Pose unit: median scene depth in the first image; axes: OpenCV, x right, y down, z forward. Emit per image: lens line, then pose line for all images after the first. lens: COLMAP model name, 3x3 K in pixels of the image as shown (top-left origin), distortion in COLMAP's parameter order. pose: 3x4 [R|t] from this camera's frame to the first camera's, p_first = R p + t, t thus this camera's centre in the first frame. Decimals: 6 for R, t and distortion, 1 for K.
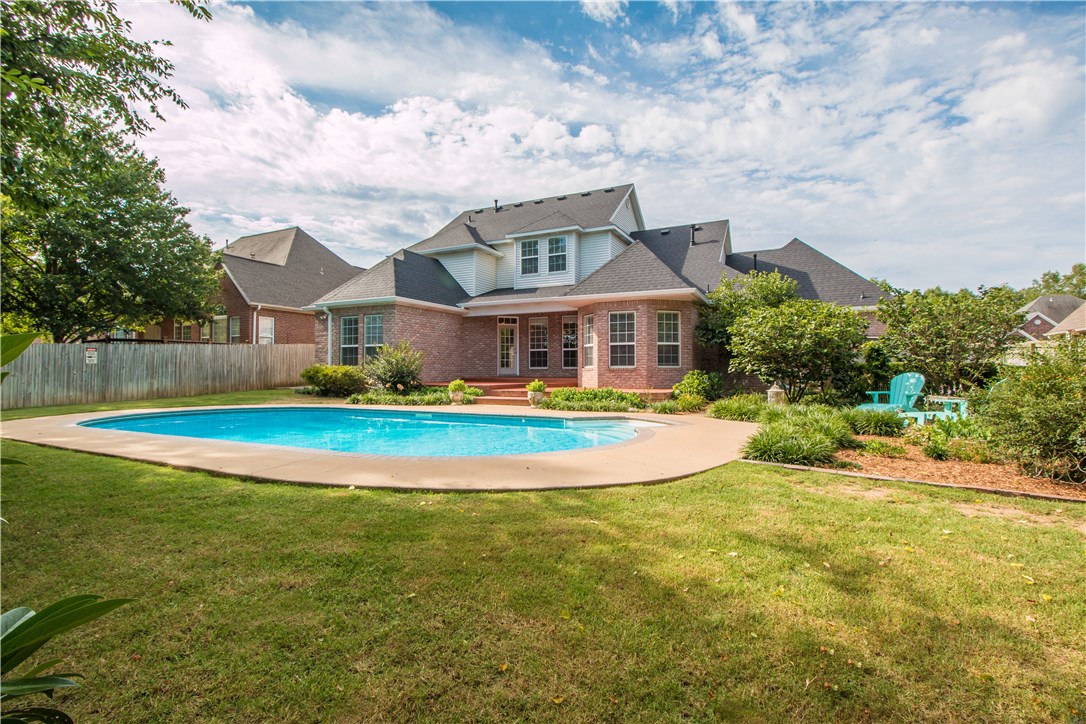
lens RADIAL K [[516.3, 0, 543.0], [0, 516.3, 363.8], [0, 0, 1]] dist [-0.009284, -0.003586]
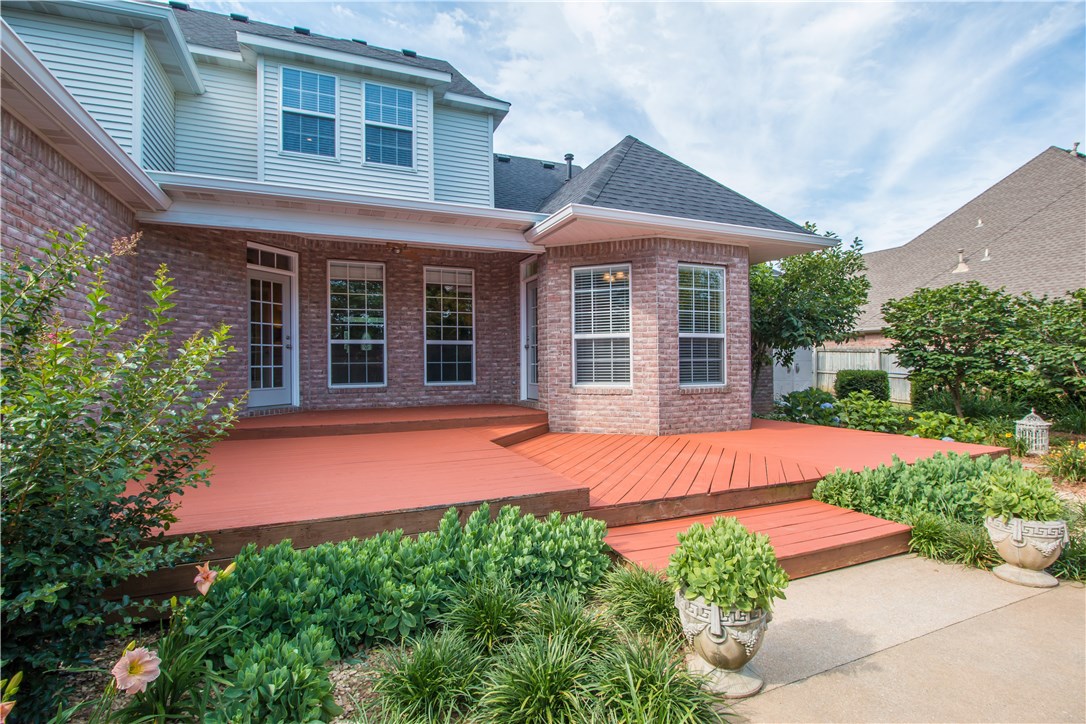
lens RADIAL K [[516.3, 0, 543.2], [0, 516.3, 358.3], [0, 0, 1]] dist [-0.009284, -0.003586]
pose [[0.644424, 0.001542, 0.764667, -0.247137], [-0.002645, 0.999996, 0.000213, -0.015060], [-0.764664, -0.002160, 0.644426, 0.681022]]
